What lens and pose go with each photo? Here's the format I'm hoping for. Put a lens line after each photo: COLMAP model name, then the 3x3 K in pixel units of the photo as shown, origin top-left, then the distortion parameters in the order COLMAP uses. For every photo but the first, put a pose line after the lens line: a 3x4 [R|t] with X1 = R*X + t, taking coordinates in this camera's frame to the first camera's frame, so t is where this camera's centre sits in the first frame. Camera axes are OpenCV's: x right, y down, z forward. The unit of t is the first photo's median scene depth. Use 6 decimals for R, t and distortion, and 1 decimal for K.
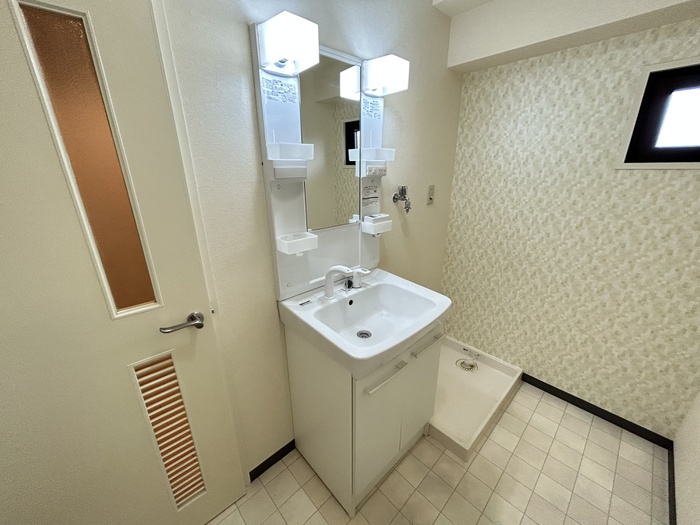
lens RADIAL K [[282.0, 0, 352.0], [0, 282.0, 262.1], [0, 0, 1]] dist [-0.004490, 0.002618]
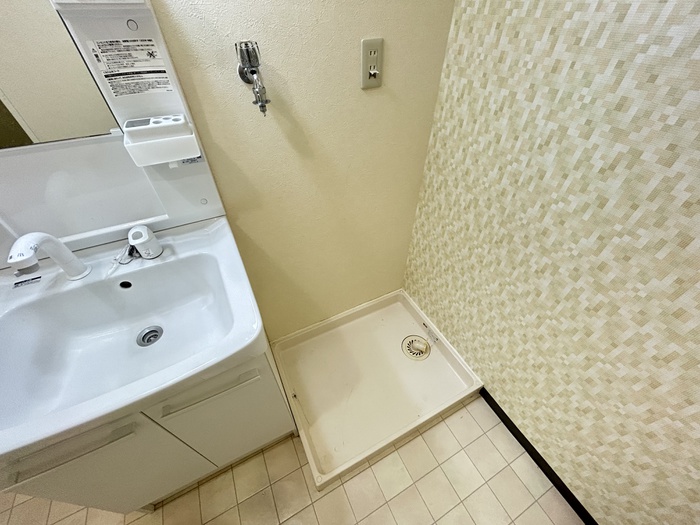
lens RADIAL K [[282.0, 0, 350.2], [0, 282.0, 262.3], [0, 0, 1]] dist [-0.004490, 0.002618]
pose [[0.958681, 0.199221, -0.203080, 0.424860], [-0.097602, 0.900862, 0.422992, -0.147160], [0.267216, -0.385694, 0.883083, 0.484314]]
